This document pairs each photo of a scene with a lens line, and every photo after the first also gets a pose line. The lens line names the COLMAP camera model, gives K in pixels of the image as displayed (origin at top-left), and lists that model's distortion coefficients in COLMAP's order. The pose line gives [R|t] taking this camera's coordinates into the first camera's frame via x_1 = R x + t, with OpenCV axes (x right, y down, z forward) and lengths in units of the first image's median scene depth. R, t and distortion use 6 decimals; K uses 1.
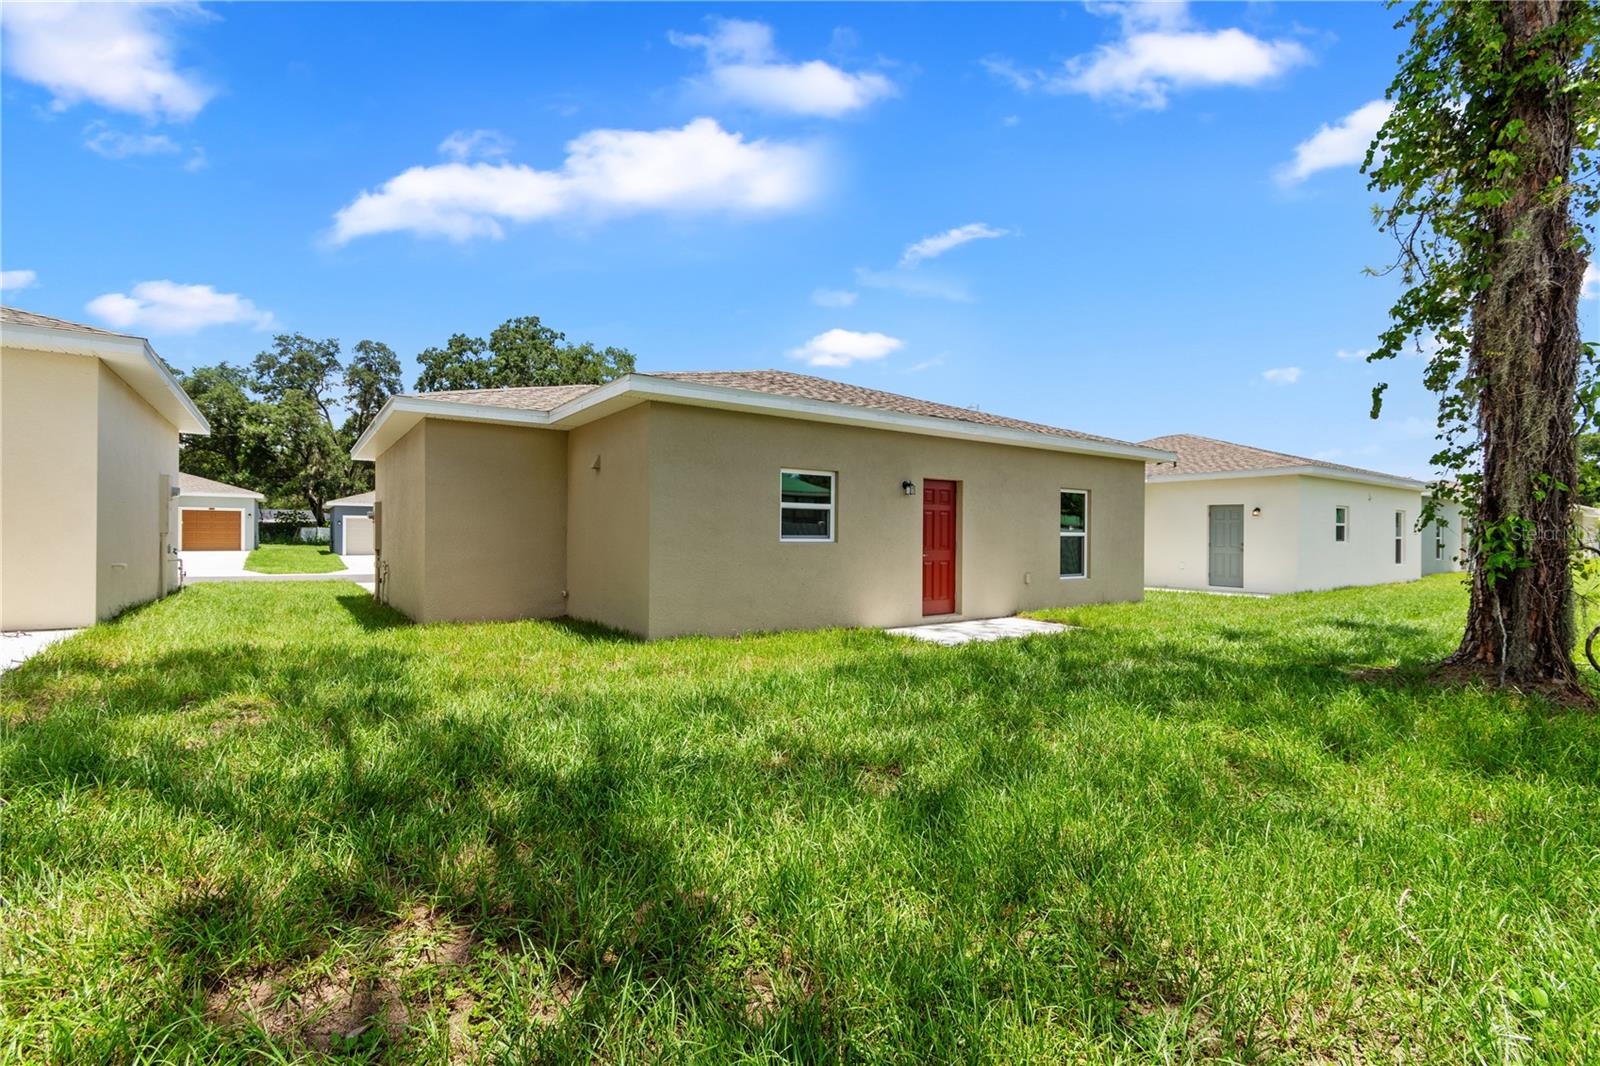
lens RADIAL K [[700.8, 0, 800.0], [0, 700.8, 533.0], [0, 0, 1]] dist [0.002084, 0.000098]
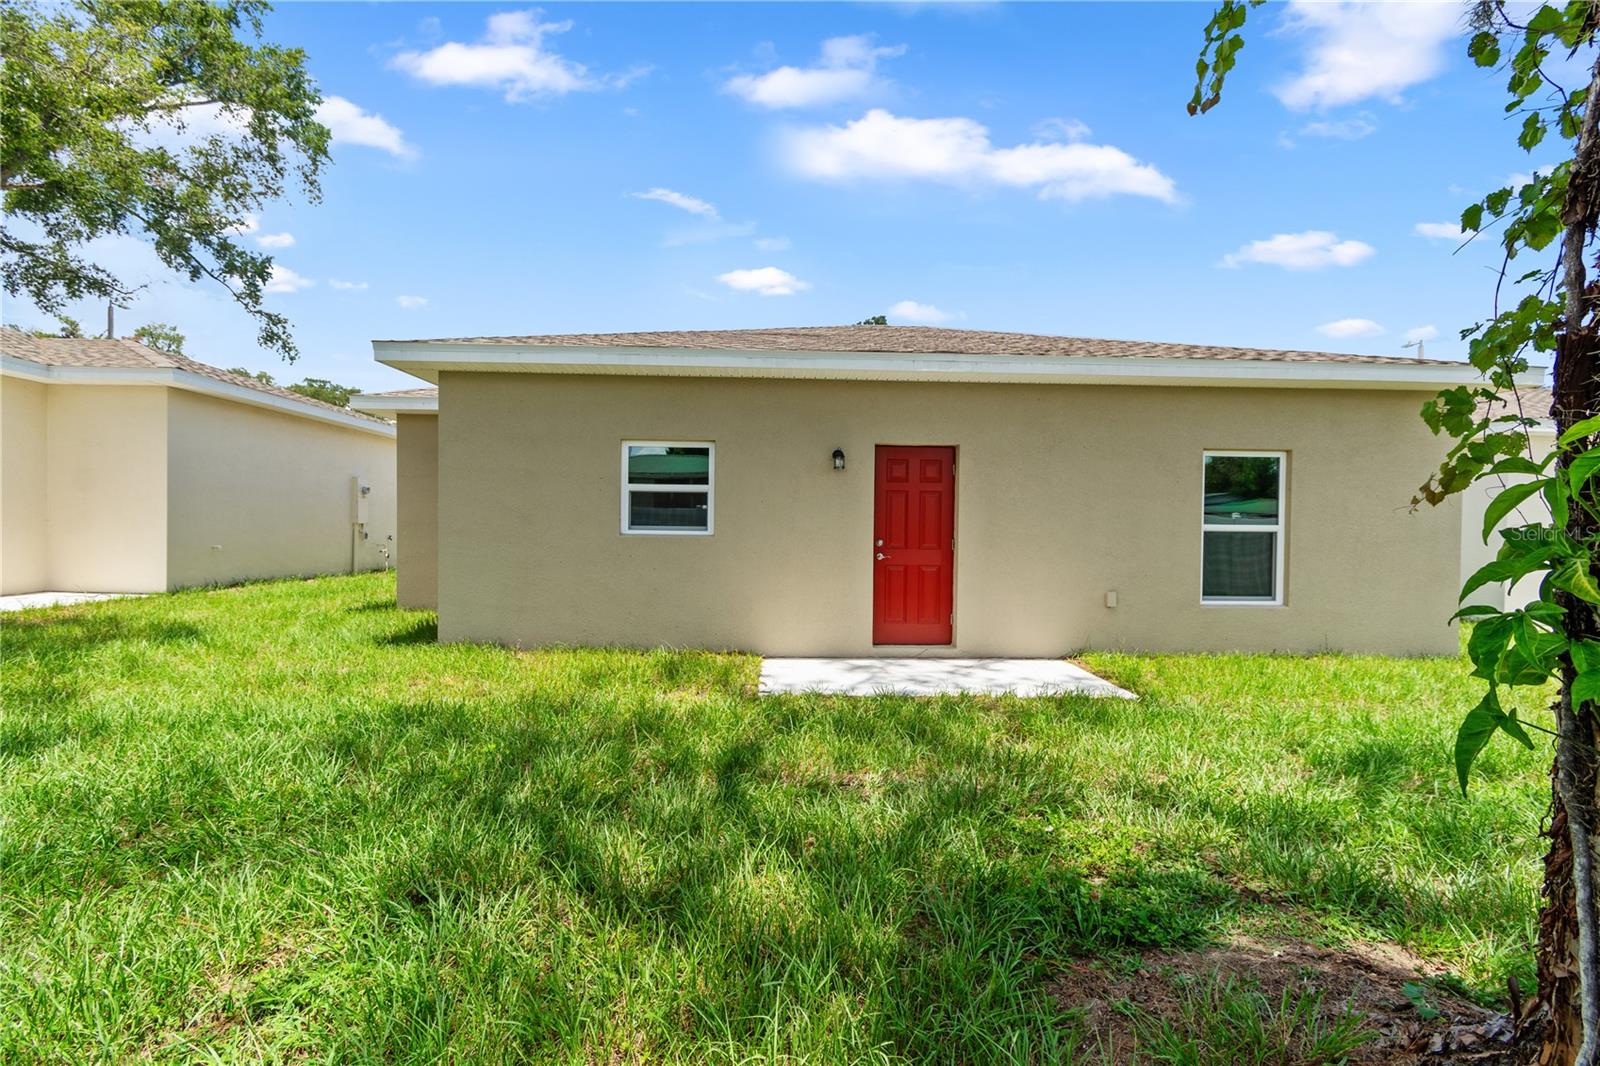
lens RADIAL K [[700.8, 0, 800.0], [0, 700.8, 533.0], [0, 0, 1]] dist [0.002084, 0.000098]
pose [[0.833599, 0.008606, -0.552303, 0.487377], [-0.003401, 0.999940, 0.010448, 0.001954], [0.552360, -0.006831, 0.833578, 0.385282]]
